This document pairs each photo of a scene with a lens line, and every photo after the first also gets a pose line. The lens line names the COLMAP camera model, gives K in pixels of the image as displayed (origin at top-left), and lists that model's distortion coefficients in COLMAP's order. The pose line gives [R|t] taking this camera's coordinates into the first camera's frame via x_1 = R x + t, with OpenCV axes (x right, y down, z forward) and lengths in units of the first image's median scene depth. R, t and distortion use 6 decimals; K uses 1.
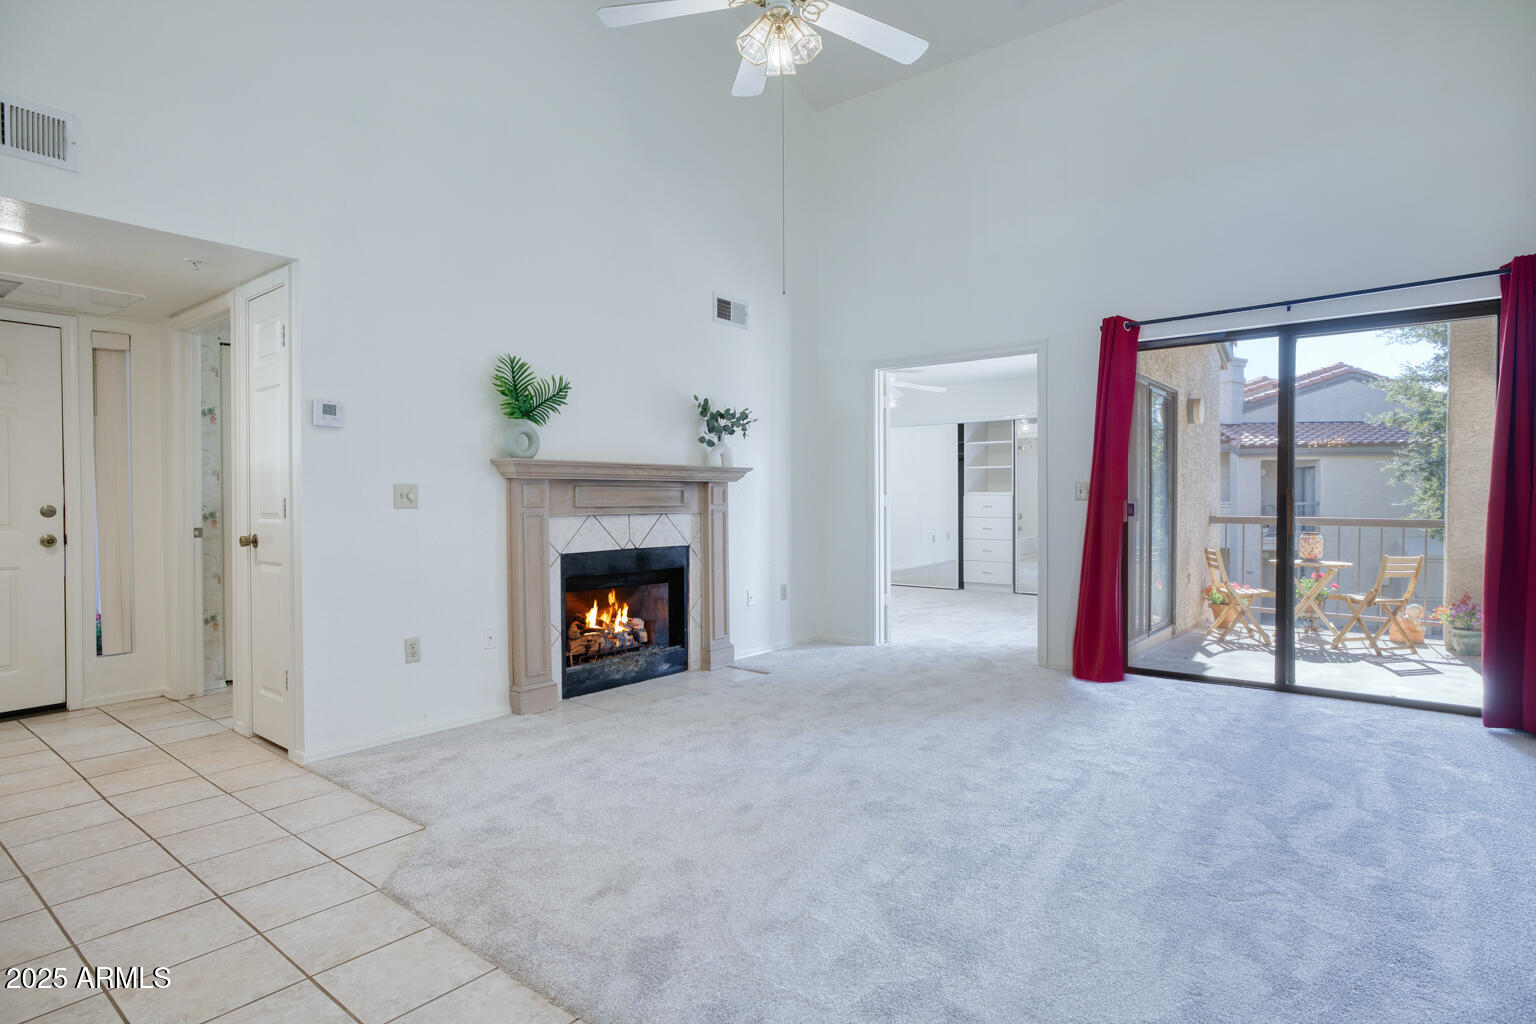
lens RADIAL K [[827.6, 0, 762.8], [0, 827.6, 505.9], [0, 0, 1]] dist [-0.006141, -0.000398]
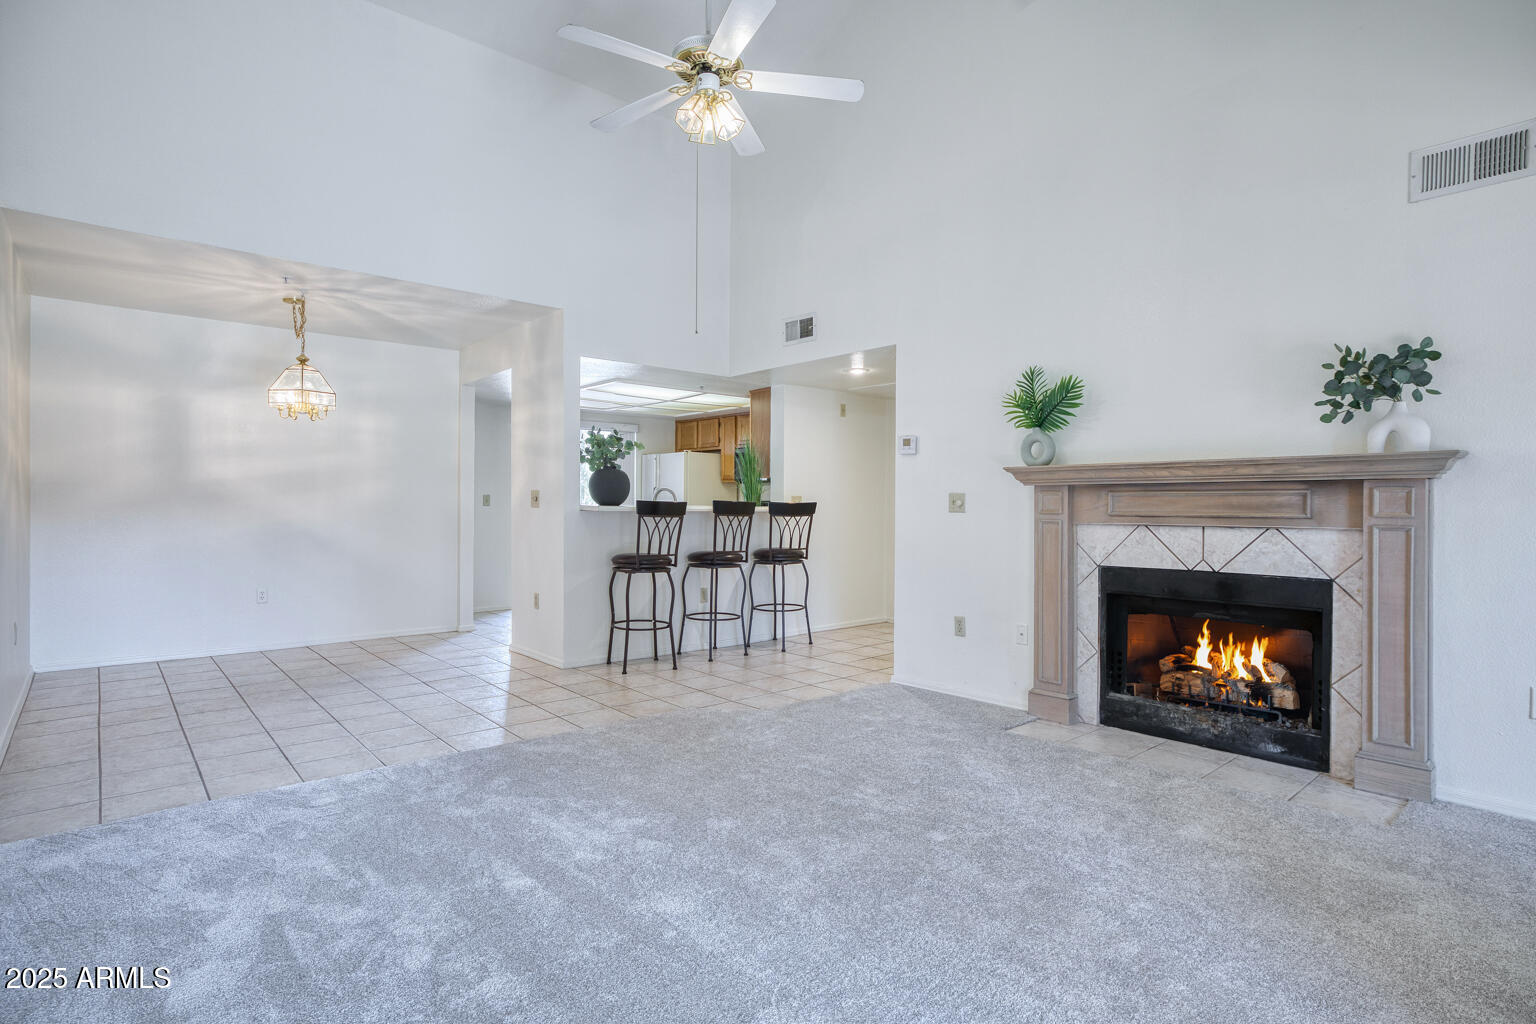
lens RADIAL K [[788.5, 0, 764.1], [0, 788.5, 507.1], [0, 0, 1]] dist [-0.004520, 0.002149]
pose [[-0.169176, 0.006220, -0.985566, 0.636608], [-0.011225, 0.999903, 0.008237, -0.009310], [0.985522, 0.012456, -0.169089, 0.725345]]
